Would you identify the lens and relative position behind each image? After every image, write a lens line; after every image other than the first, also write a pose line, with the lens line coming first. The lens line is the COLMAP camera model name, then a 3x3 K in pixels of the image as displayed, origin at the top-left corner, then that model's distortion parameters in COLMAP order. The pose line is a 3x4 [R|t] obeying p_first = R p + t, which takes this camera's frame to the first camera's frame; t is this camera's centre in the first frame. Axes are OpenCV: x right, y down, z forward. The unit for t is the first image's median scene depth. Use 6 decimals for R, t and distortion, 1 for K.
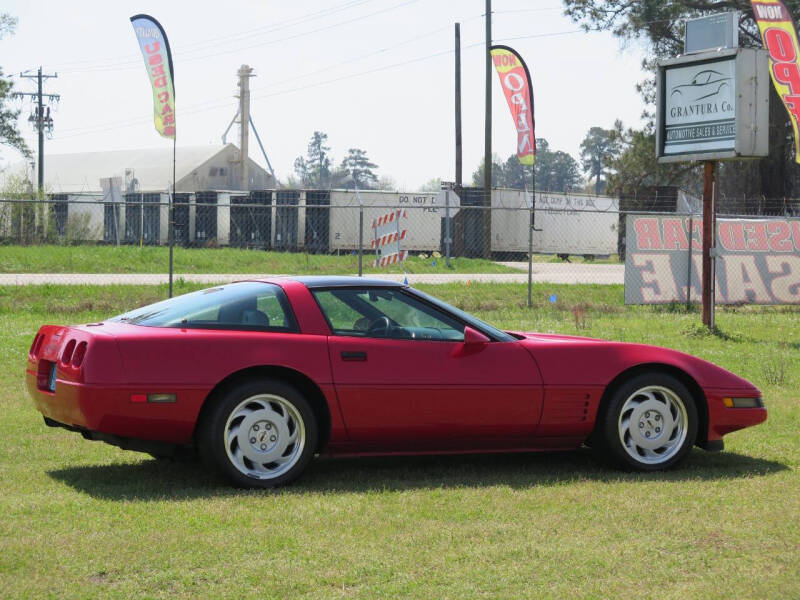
lens RADIAL K [[2024.4, 0, 384.4], [0, 2024.4, 300.7], [0, 0, 1]] dist [0.021500, -0.017694]
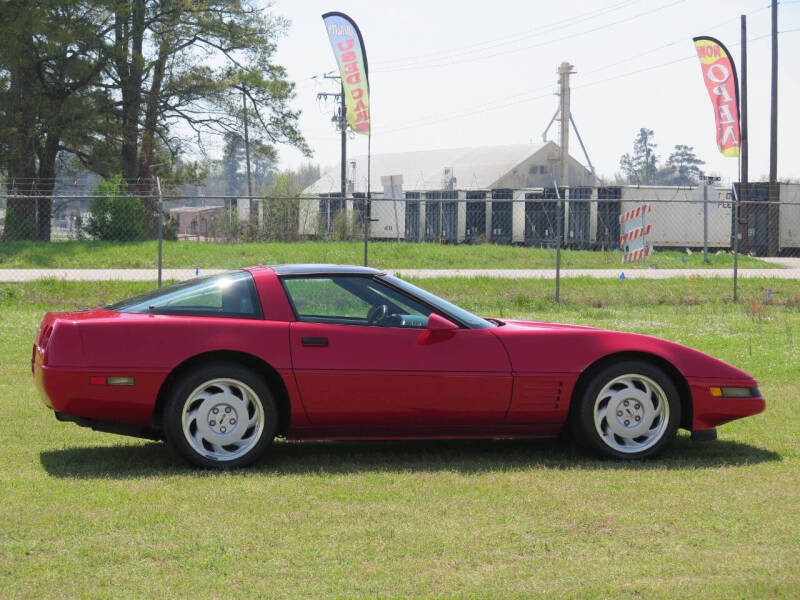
lens RADIAL K [[2024.4, 0, 384.4], [0, 2024.4, 300.7], [0, 0, 1]] dist [0.021500, -0.017694]
pose [[0.986328, 0.001778, -0.164785, 0.164985], [-0.001624, 0.999998, 0.001070, 0.004755], [0.164786, -0.000788, 0.986329, -0.001009]]
